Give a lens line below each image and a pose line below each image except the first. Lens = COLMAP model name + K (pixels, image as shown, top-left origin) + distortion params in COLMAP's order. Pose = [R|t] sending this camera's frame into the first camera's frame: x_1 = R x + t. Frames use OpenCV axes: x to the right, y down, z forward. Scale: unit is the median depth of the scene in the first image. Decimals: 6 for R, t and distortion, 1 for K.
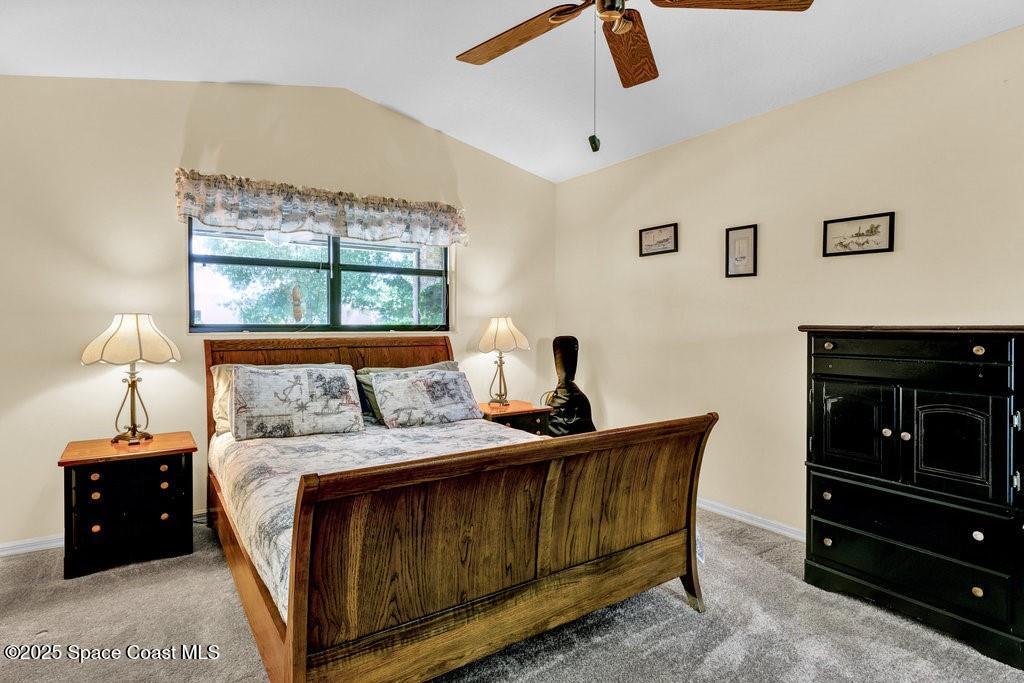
lens RADIAL K [[537.7, 0, 510.4], [0, 537.7, 329.7], [0, 0, 1]] dist [0.000304, -0.000032]
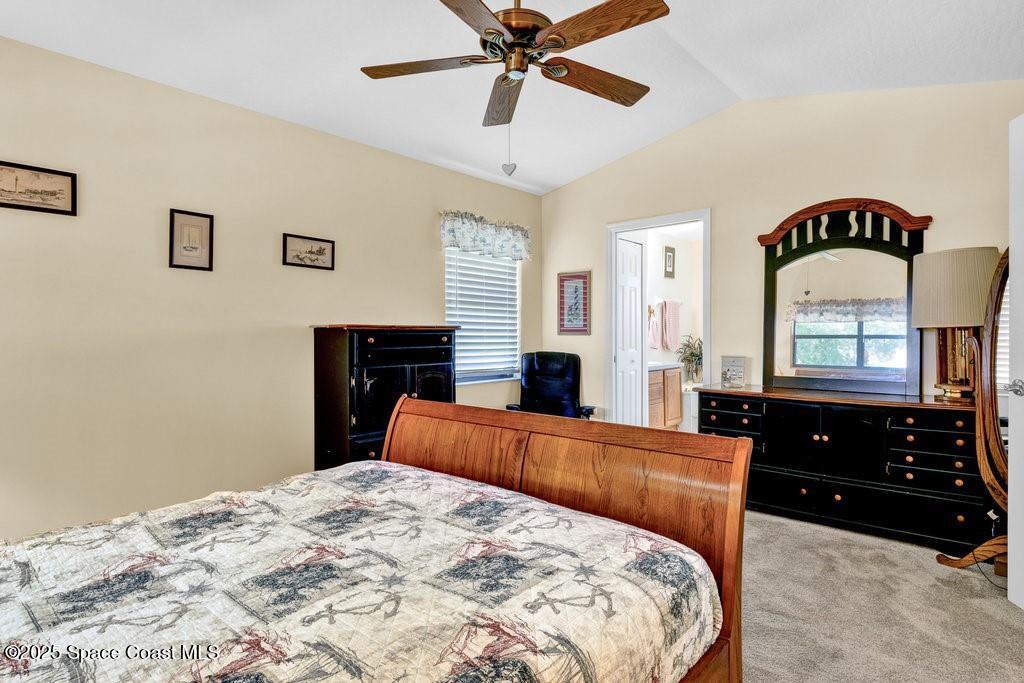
lens RADIAL K [[537.7, 0, 510.4], [0, 537.7, 329.7], [0, 0, 1]] dist [0.000304, -0.000032]
pose [[-0.243397, 0.001836, 0.969925, -0.661486], [0.009117, 0.999958, 0.000395, 0.005629], [-0.969884, 0.008939, -0.243403, 0.852362]]
